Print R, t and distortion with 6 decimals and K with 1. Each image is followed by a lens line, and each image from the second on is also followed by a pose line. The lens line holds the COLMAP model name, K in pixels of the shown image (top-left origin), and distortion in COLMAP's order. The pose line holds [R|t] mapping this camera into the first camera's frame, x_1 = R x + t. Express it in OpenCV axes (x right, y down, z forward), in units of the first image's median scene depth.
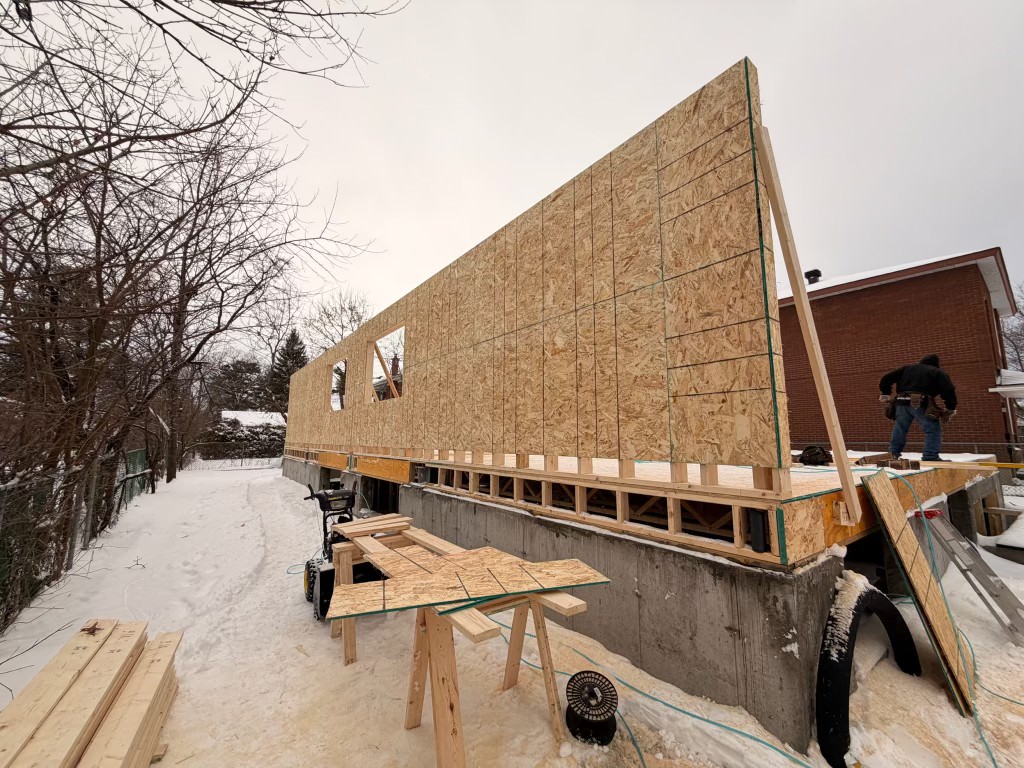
lens RADIAL K [[409.7, 0, 508.3], [0, 409.7, 386.6], [0, 0, 1]] dist [0.001615, -0.001169]
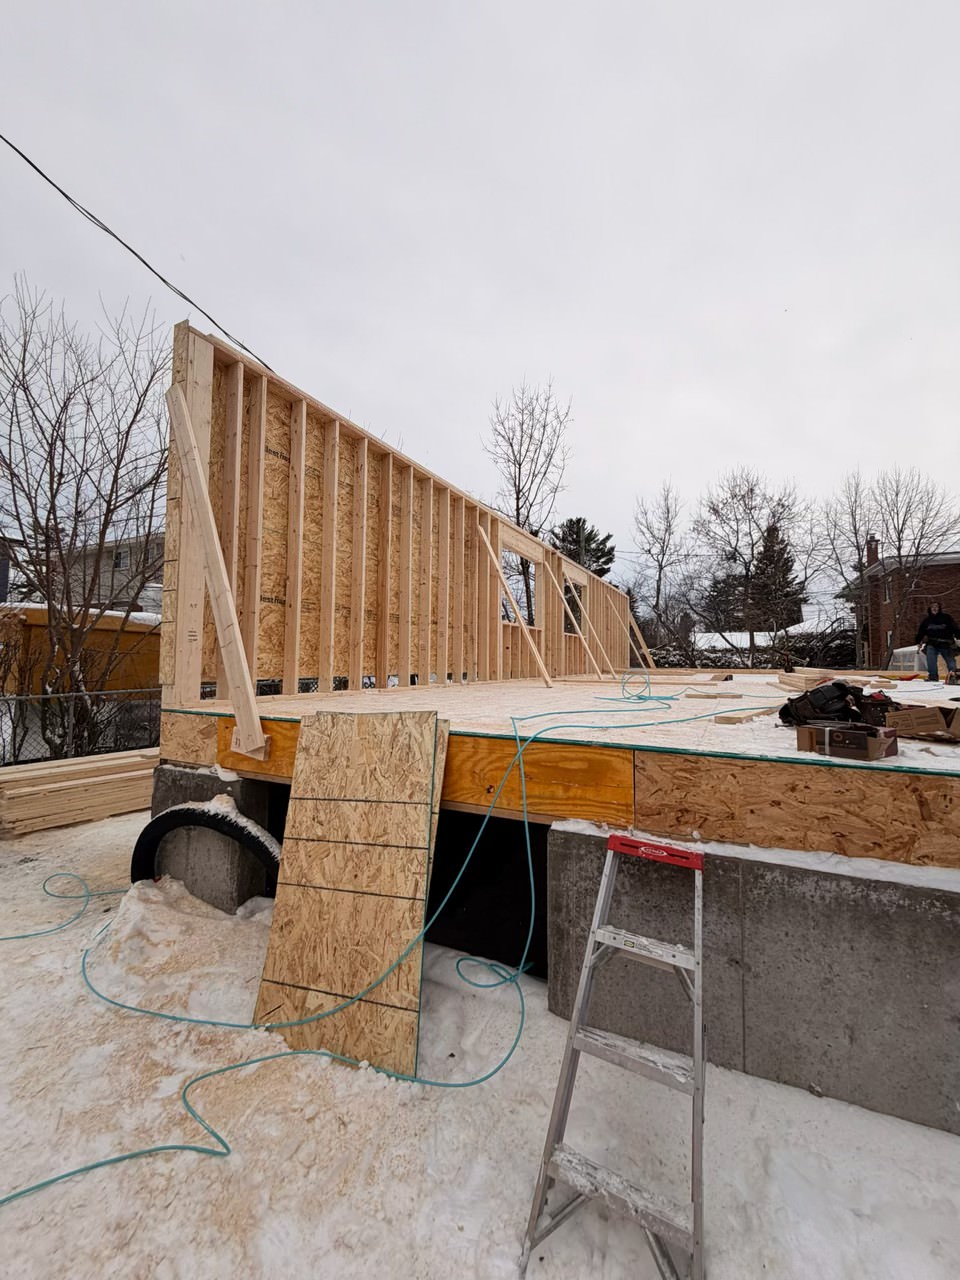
lens RADIAL K [[512.1, 0, 480.0], [0, 512.1, 636.0], [0, 0, 1]] dist [0.001615, -0.001169]
pose [[0.446735, -0.046302, -0.893467, 1.674577], [0.110025, 0.993923, 0.003505, 0.099564], [0.887875, -0.099869, 0.449114, 0.774981]]
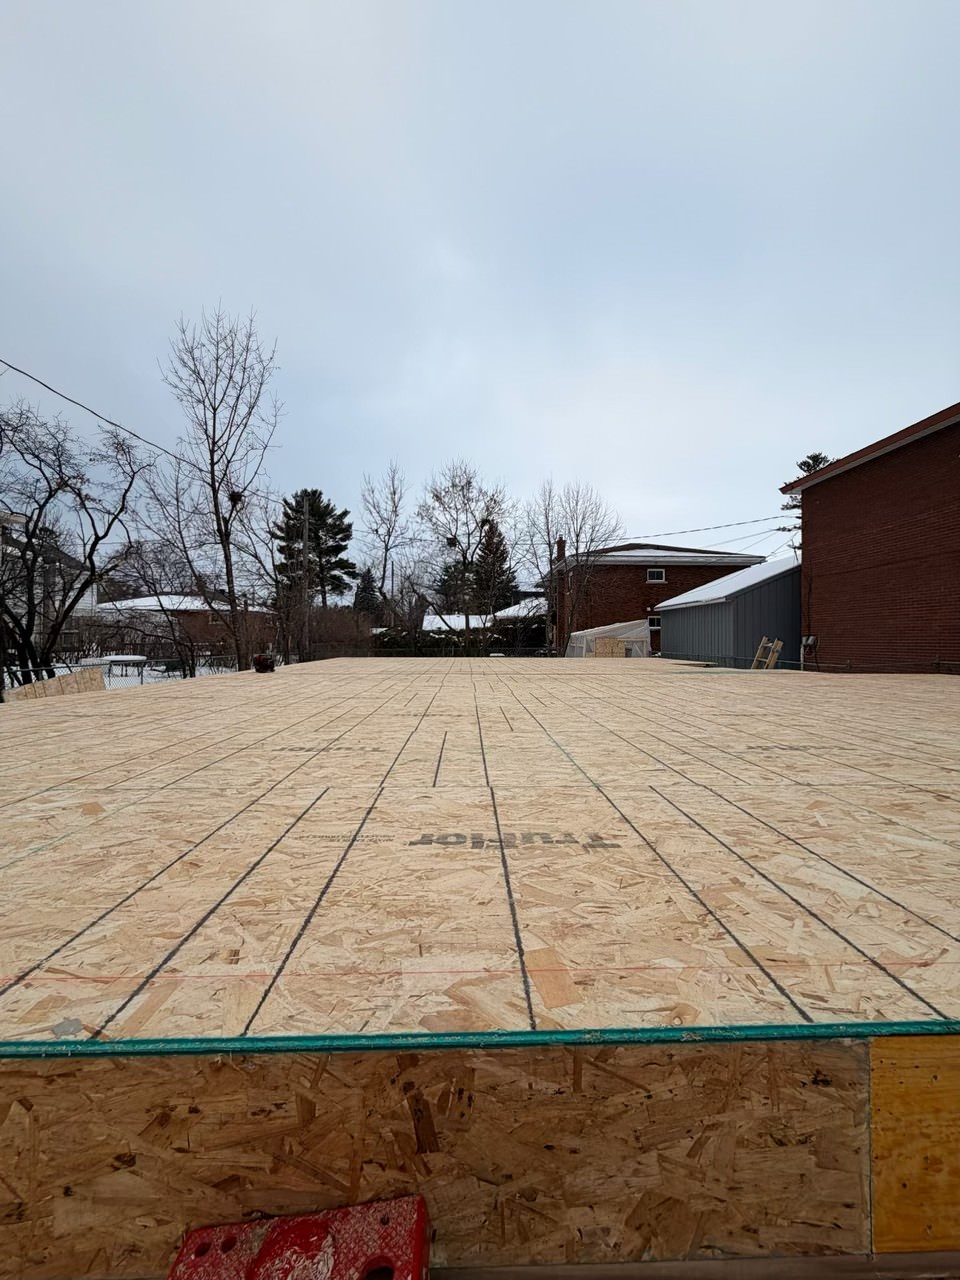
lens RADIAL K [[512.1, 0, 482.6], [0, 512.1, 635.4], [0, 0, 1]] dist [0.001615, -0.001169]
pose [[0.819082, -0.009002, -0.573606, 1.570458], [0.074898, 0.992997, 0.091368, 0.088681], [0.568766, -0.117800, 0.814020, 1.198904]]
